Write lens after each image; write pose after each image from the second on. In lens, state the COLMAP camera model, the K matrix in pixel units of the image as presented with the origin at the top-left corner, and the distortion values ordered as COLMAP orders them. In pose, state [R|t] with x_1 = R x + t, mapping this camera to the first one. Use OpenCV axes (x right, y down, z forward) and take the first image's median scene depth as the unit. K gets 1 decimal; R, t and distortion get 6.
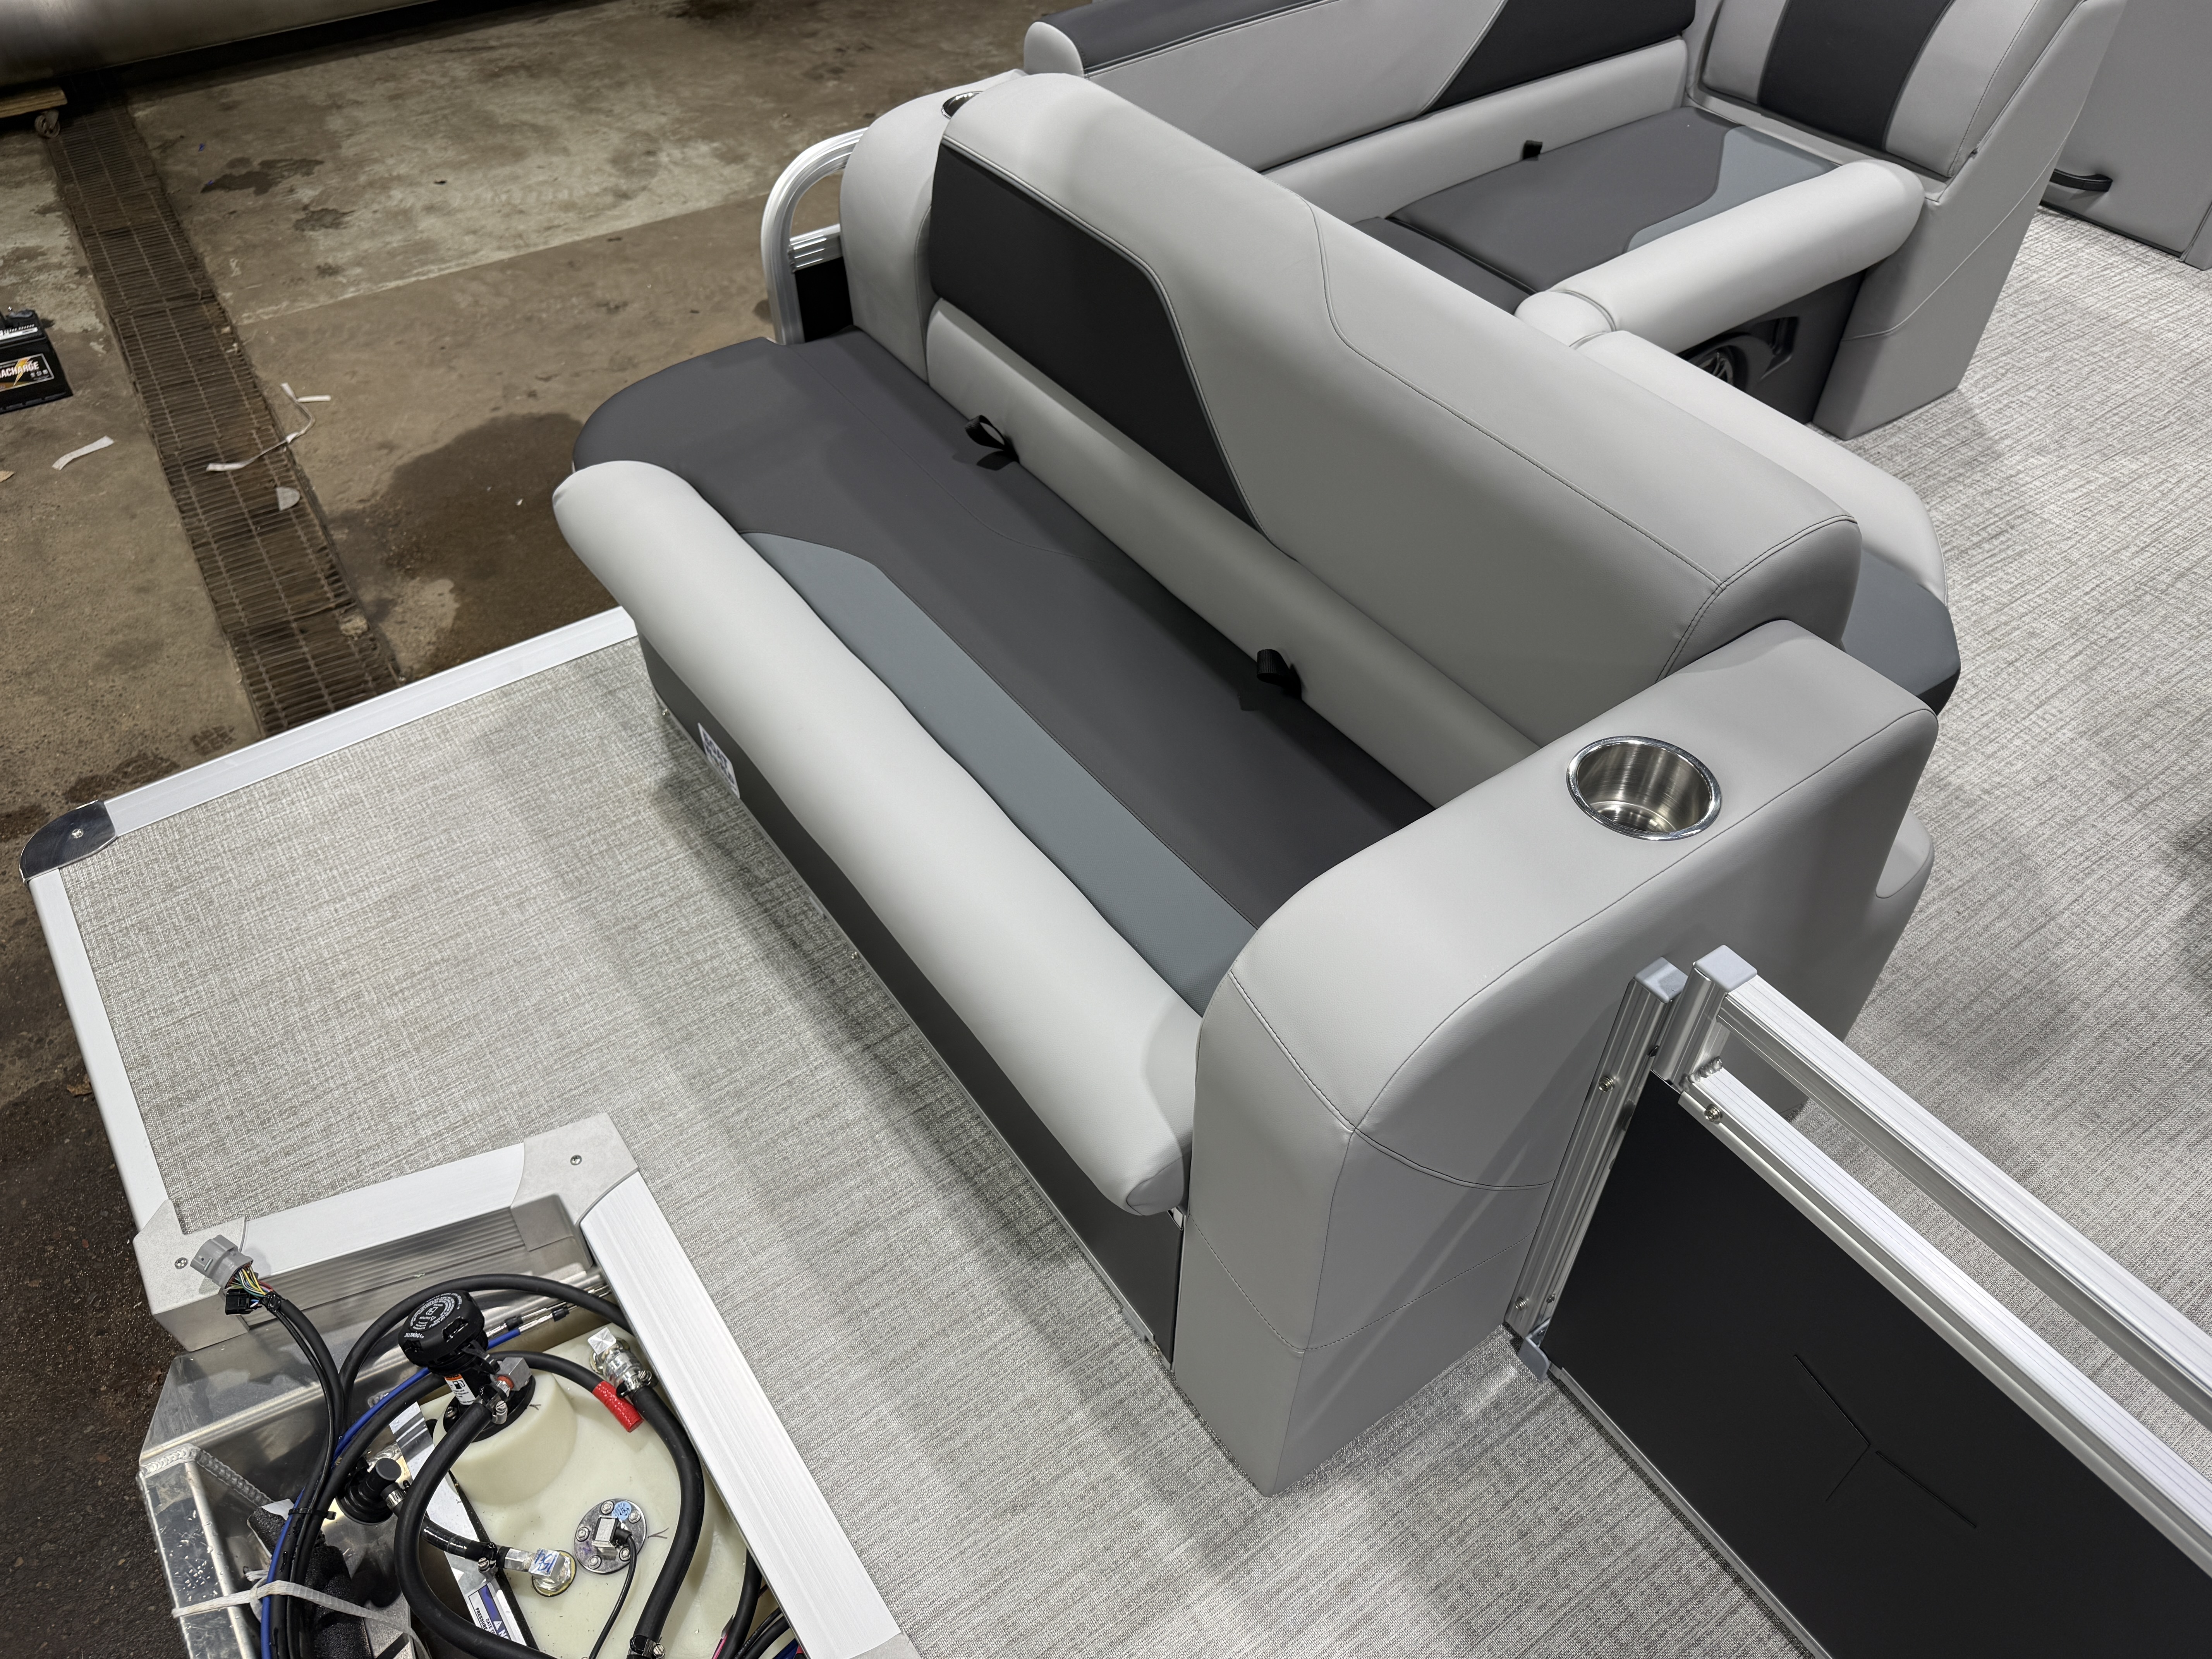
lens RADIAL K [[1560.5, 0, 1103.1], [0, 1560.5, 844.8], [0, 0, 1]] dist [0.029974, -0.036138]
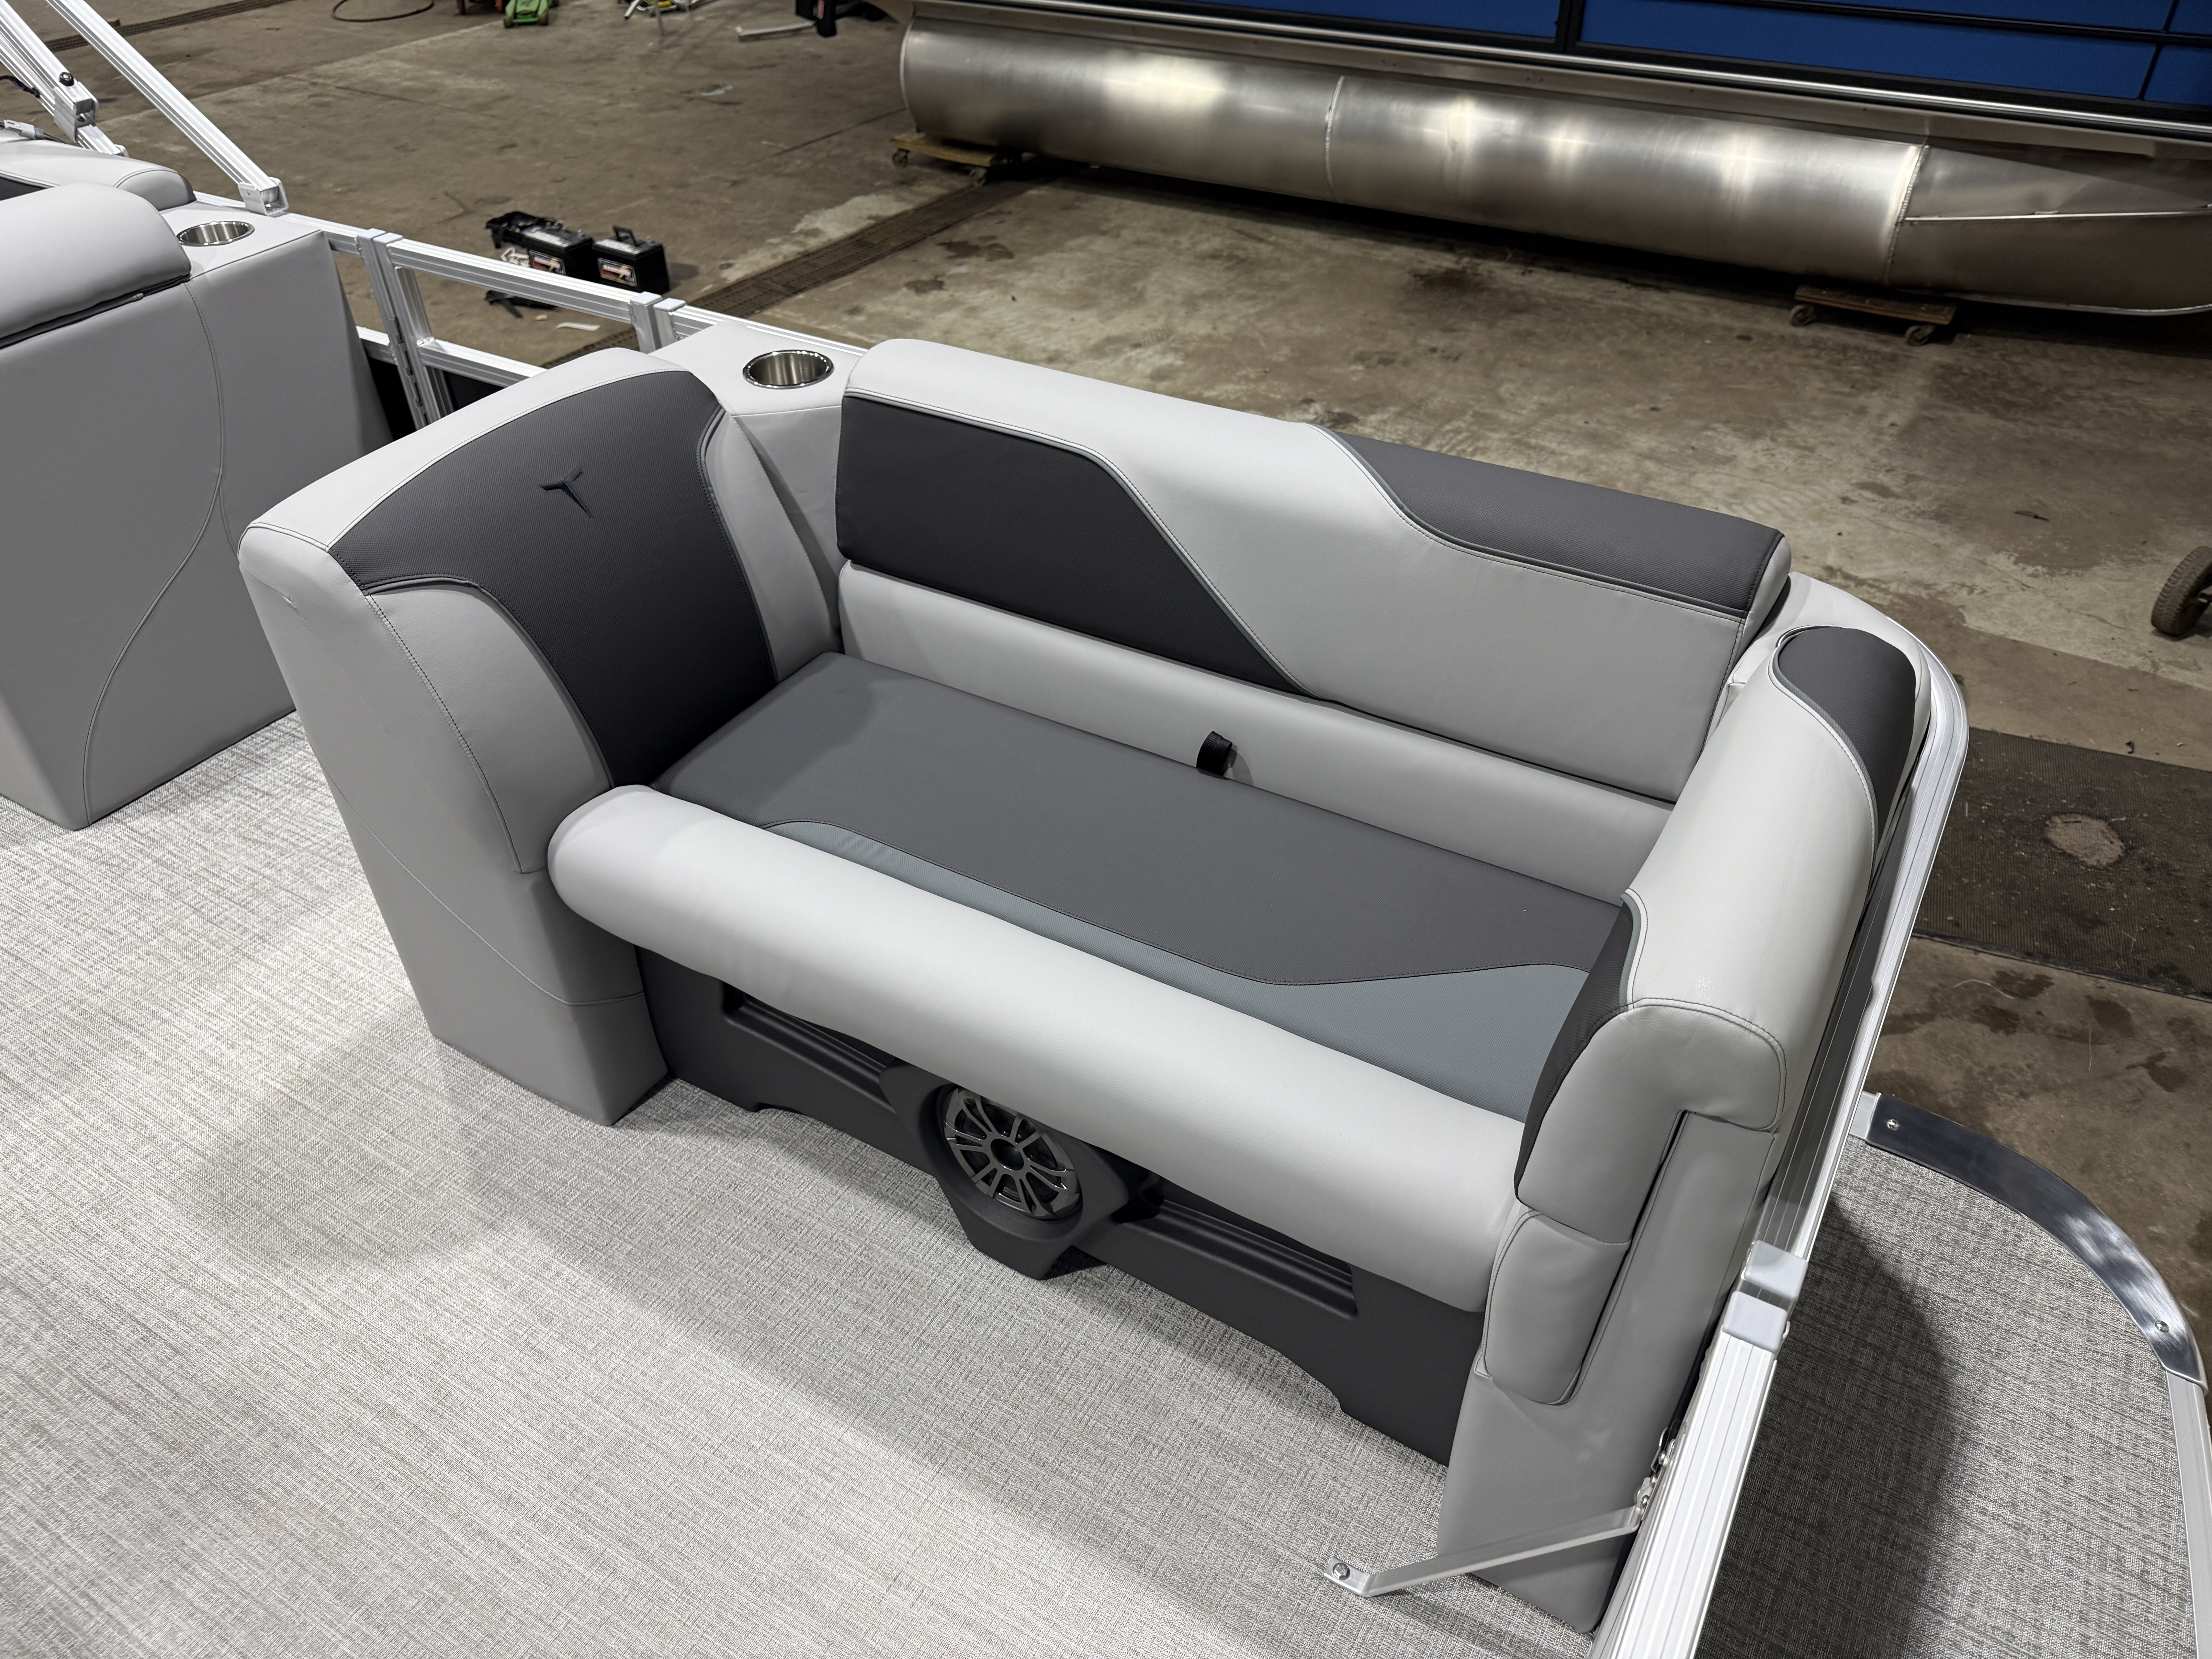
lens RADIAL K [[1560.5, 0, 1101.8], [0, 1560.5, 833.9], [0, 0, 1]] dist [0.029974, -0.036138]
pose [[0.400888, 0.564970, -0.721178, 0.890258], [-0.649354, 0.730532, 0.211335, -0.536044], [0.646241, 0.383578, 0.659727, 0.528951]]
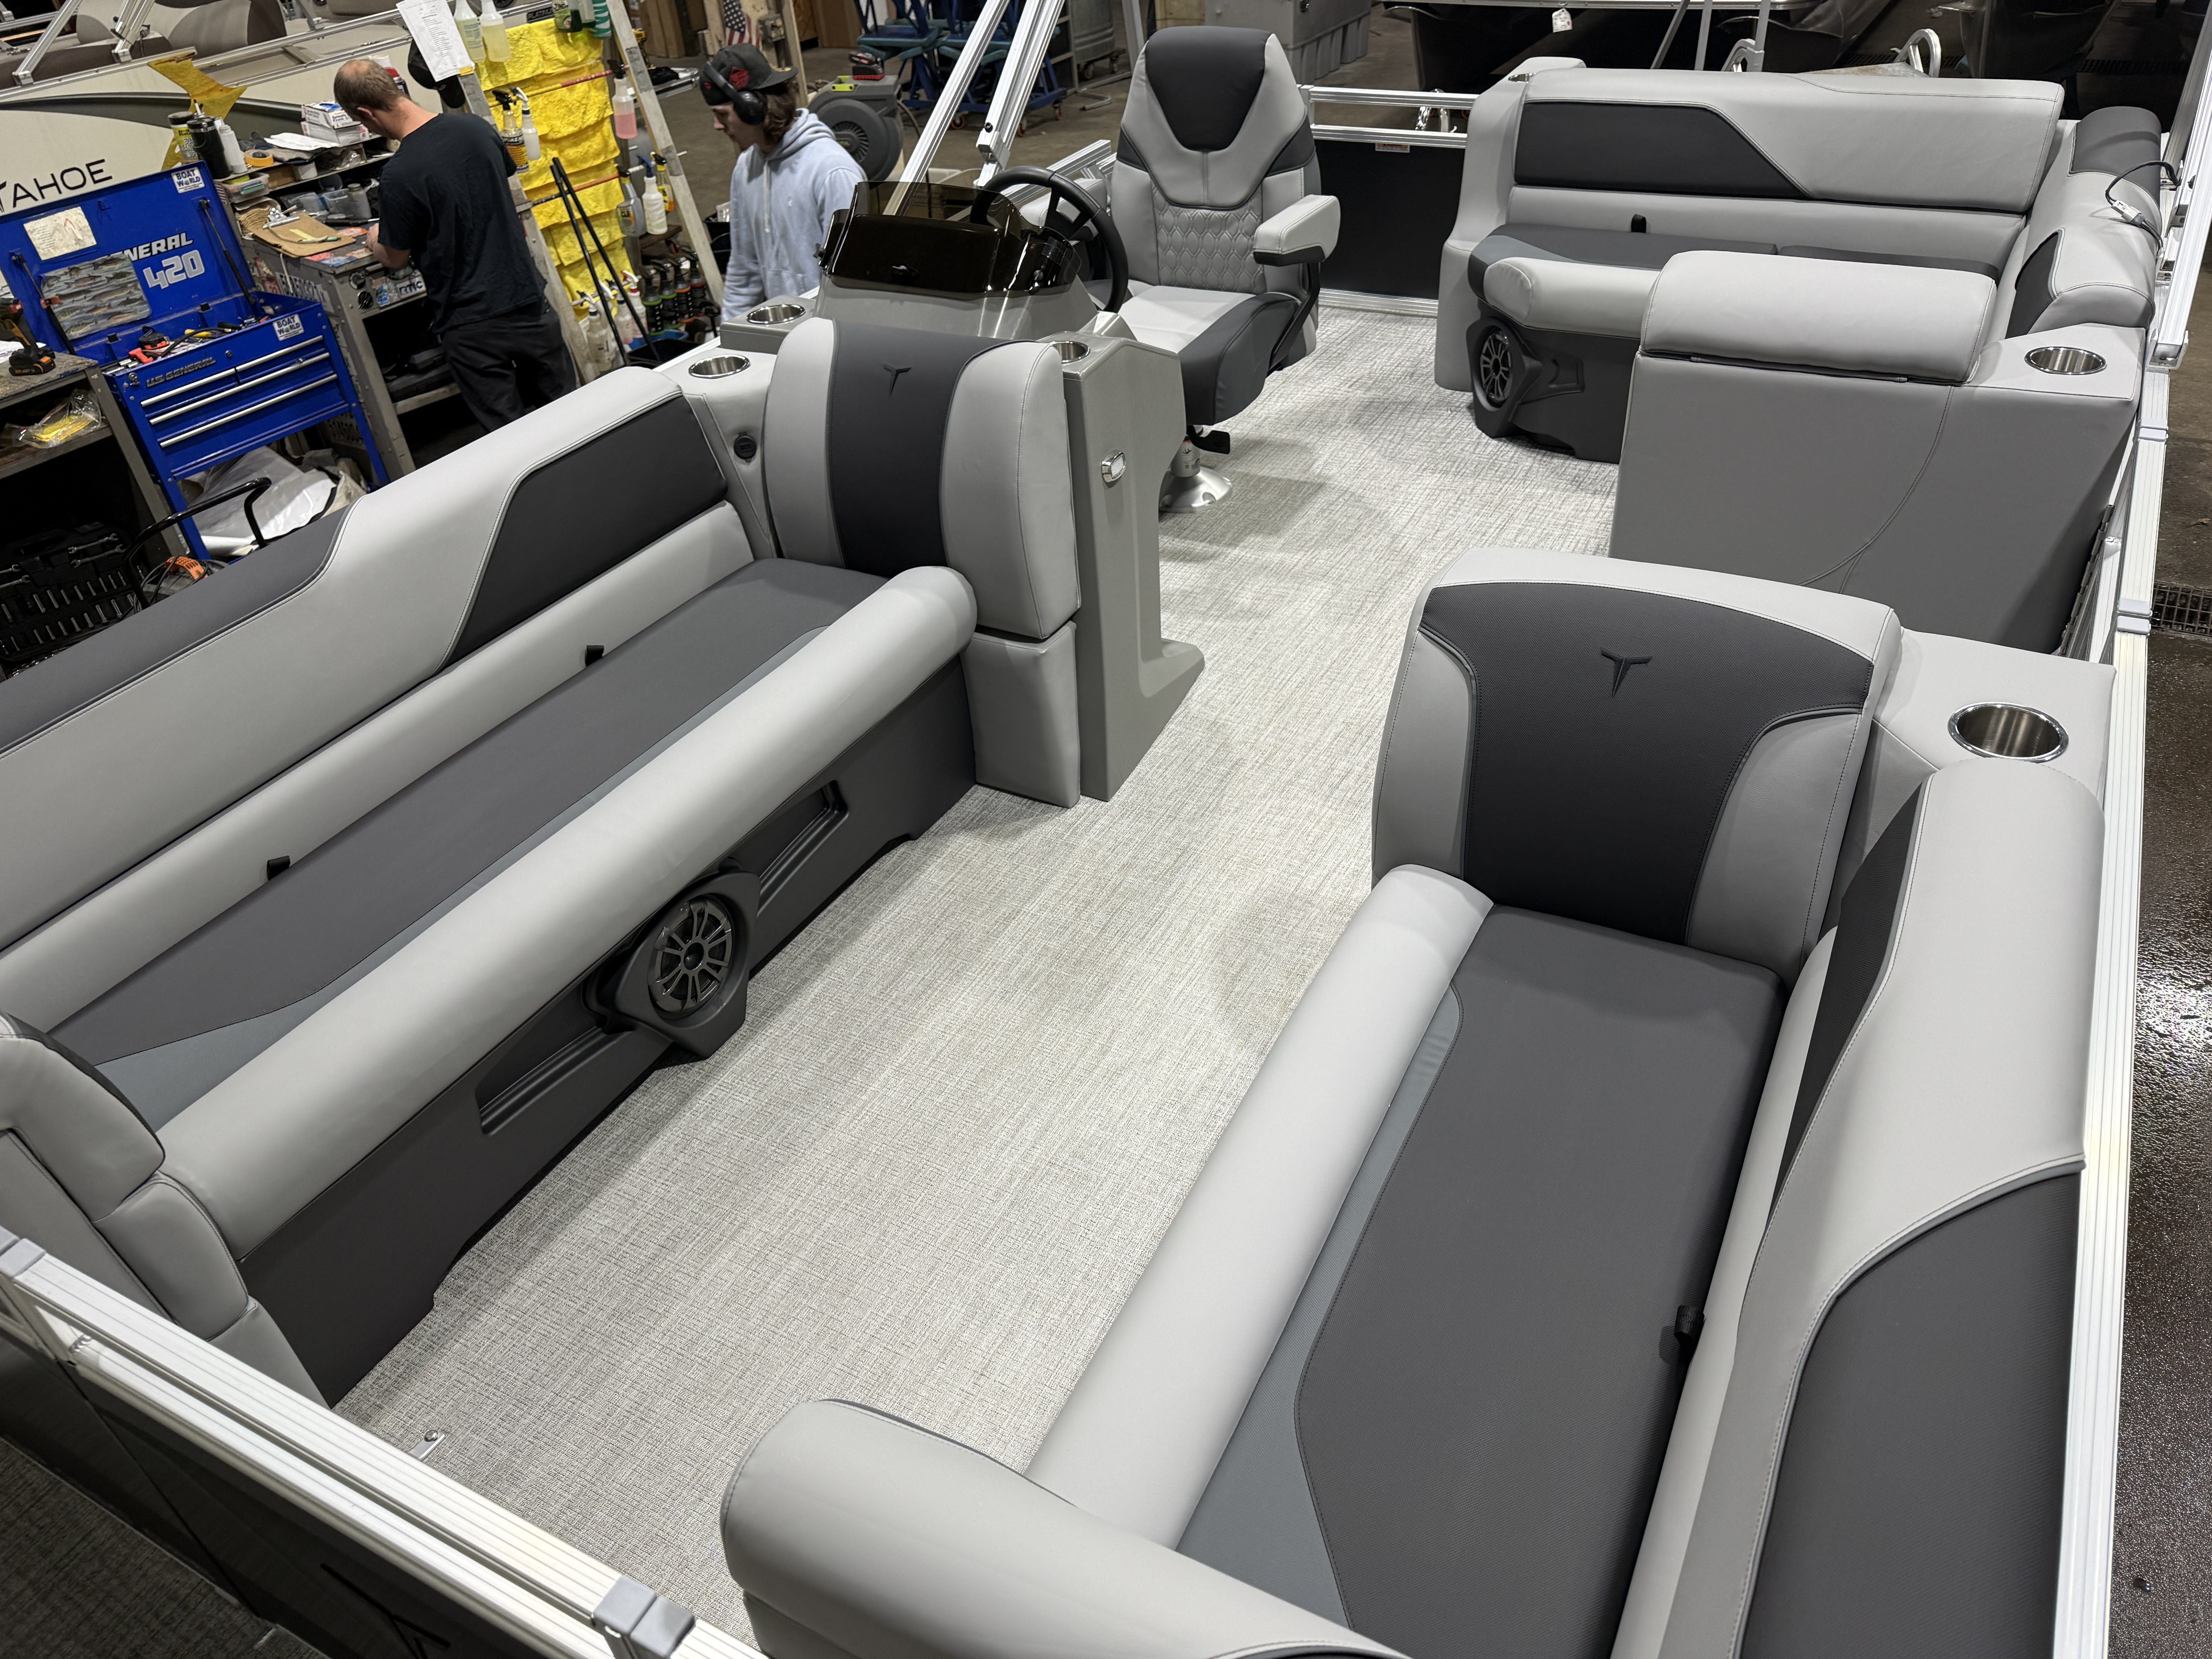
lens RADIAL K [[1560.5, 0, 1108.0], [0, 1560.5, 839.9], [0, 0, 1]] dist [0.029974, -0.036138]
pose [[-0.894831, 0.317299, -0.314004, 0.780537], [-0.267959, 0.180802, 0.946313, -0.774707], [0.357037, 0.930931, -0.076765, 0.689363]]
